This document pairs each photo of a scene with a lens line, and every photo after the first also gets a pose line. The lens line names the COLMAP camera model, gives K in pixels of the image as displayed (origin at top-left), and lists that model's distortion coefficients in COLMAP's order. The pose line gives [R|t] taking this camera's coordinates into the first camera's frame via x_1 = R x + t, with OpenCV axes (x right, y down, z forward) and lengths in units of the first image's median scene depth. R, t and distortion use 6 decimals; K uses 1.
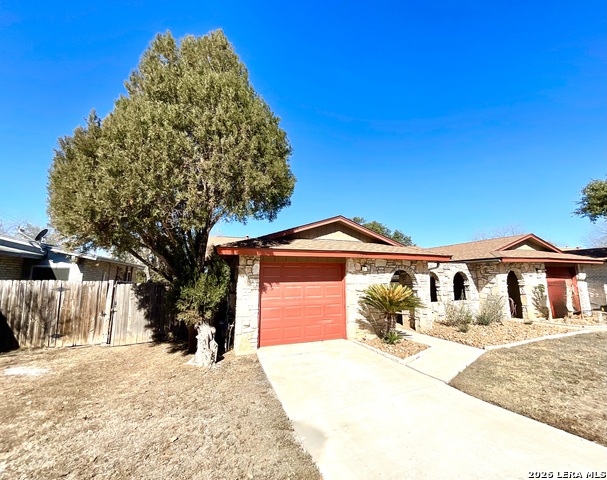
lens RADIAL K [[262.2, 0, 303.1], [0, 262.2, 238.0], [0, 0, 1]] dist [-0.001365, -0.000049]
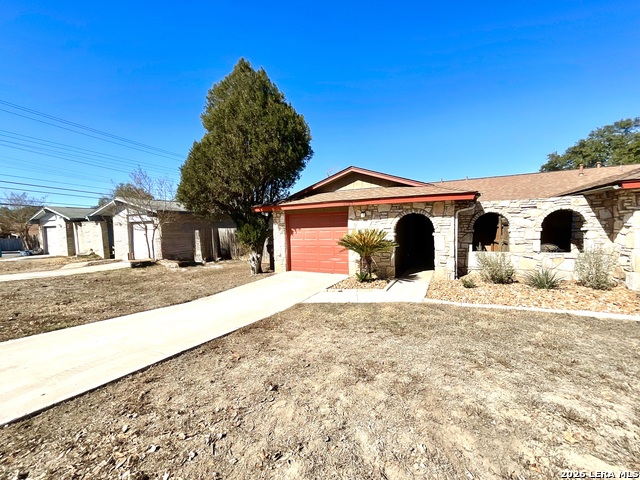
lens RADIAL K [[258.8, 0, 320.1], [0, 258.8, 241.3], [0, 0, 1]] dist [-0.001733, 0.000817]
pose [[0.656176, 0.030847, -0.753977, 0.886794], [0.133070, 0.978776, 0.155854, 0.033812], [0.742782, -0.202599, 0.638145, 0.171165]]
